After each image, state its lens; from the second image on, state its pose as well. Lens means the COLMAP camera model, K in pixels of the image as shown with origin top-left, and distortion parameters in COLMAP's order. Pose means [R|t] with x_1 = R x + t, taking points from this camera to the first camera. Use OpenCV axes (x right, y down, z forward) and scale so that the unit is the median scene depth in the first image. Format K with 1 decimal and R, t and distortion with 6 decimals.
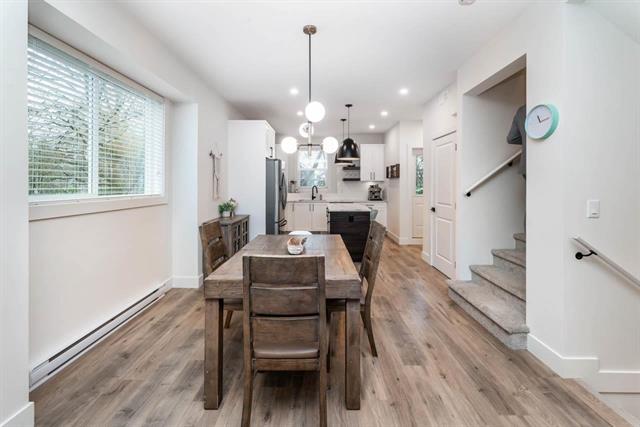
lens RADIAL K [[263.6, 0, 312.9], [0, 263.6, 188.1], [0, 0, 1]] dist [-0.000923, -0.000571]
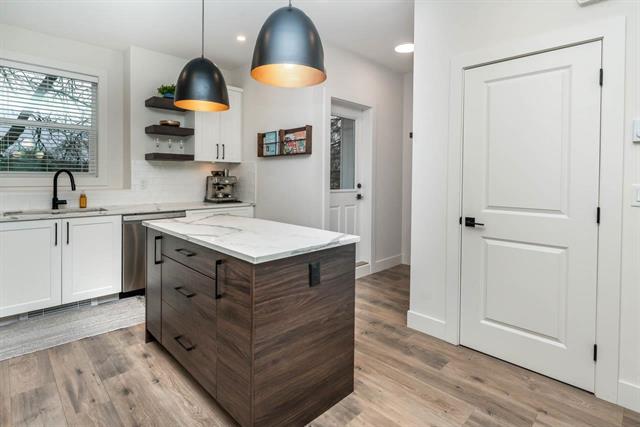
lens RADIAL K [[322.2, 0, 299.1], [0, 322.2, 172.2], [0, 0, 1]] dist [-0.002770, 0.001082]
pose [[0.697576, 0.017855, 0.716288, -0.106868], [-0.000425, 0.999700, -0.024506, 0.006487], [-0.716510, 0.016790, 0.697374, 0.605219]]
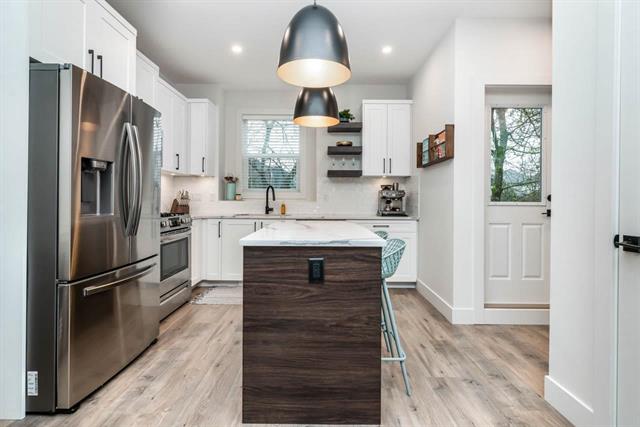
lens RADIAL K [[316.2, 0, 328.0], [0, 316.2, 195.7], [0, 0, 1]] dist [0.002073, 0.000320]
pose [[0.998858, 0.013824, 0.045737, 0.112851], [-0.012399, 0.999434, -0.031287, 0.034856], [-0.046143, 0.030684, 0.998463, 0.521453]]
